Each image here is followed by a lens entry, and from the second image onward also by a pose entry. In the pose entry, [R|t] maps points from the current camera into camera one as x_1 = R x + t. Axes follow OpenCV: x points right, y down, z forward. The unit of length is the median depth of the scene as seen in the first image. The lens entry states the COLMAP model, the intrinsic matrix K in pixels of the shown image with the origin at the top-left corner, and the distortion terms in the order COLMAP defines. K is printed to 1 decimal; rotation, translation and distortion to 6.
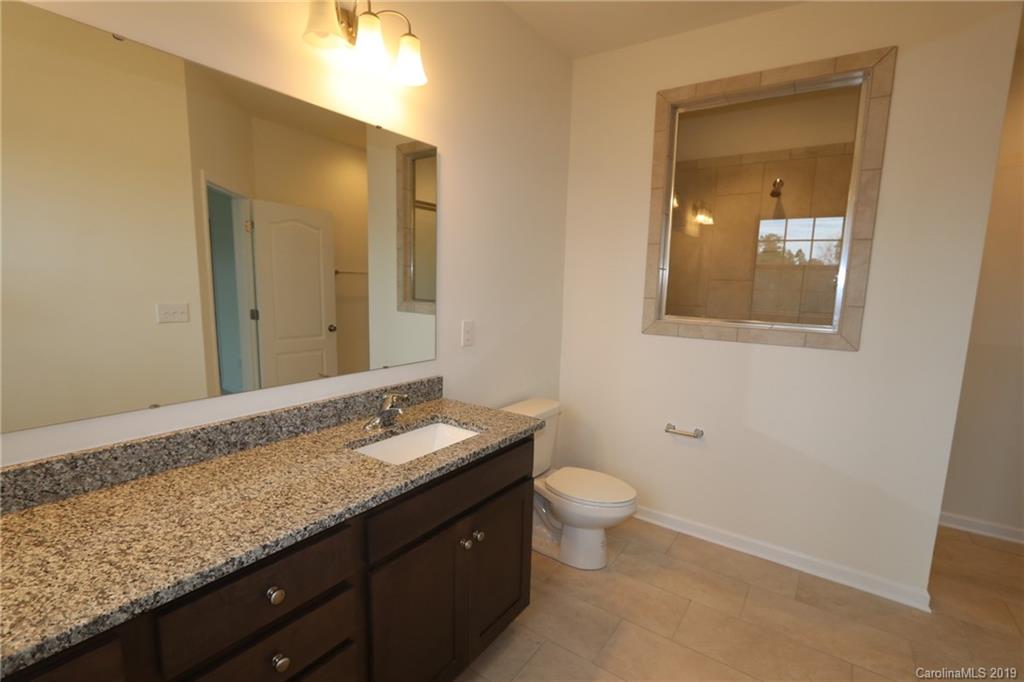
lens RADIAL K [[464.5, 0, 504.5], [0, 464.5, 340.3], [0, 0, 1]] dist [-0.010602, 0.000289]
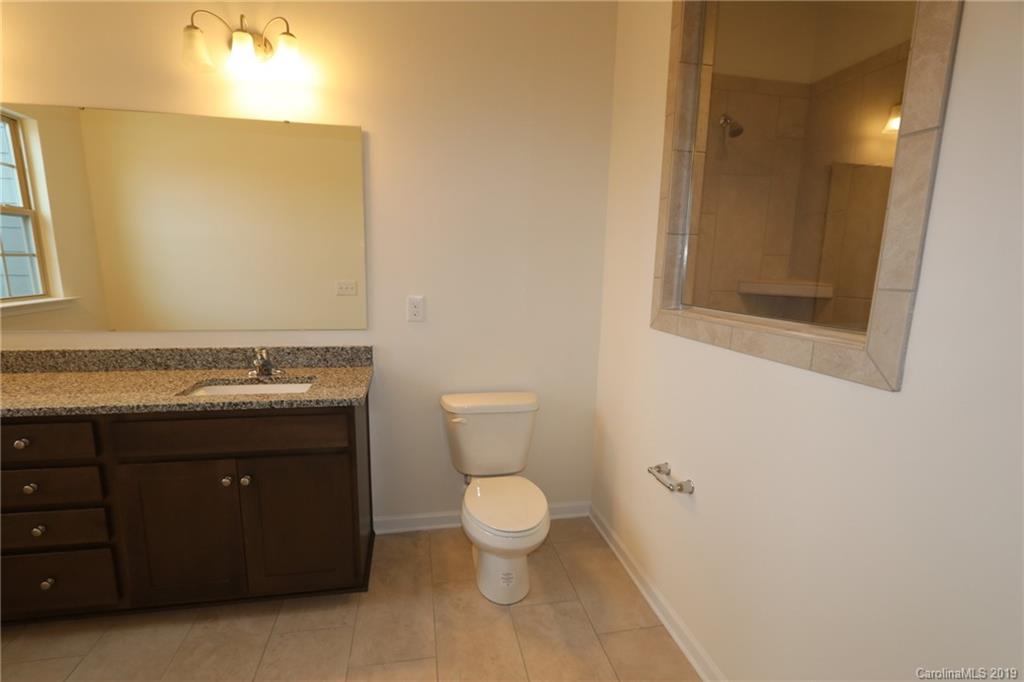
lens RADIAL K [[464.5, 0, 506.0], [0, 464.5, 341.9], [0, 0, 1]] dist [-0.010602, 0.000289]
pose [[0.730019, 0.098175, -0.676338, 1.136109], [-0.087979, 0.994894, 0.049453, -0.016604], [0.677740, 0.023402, 0.734929, 0.616806]]
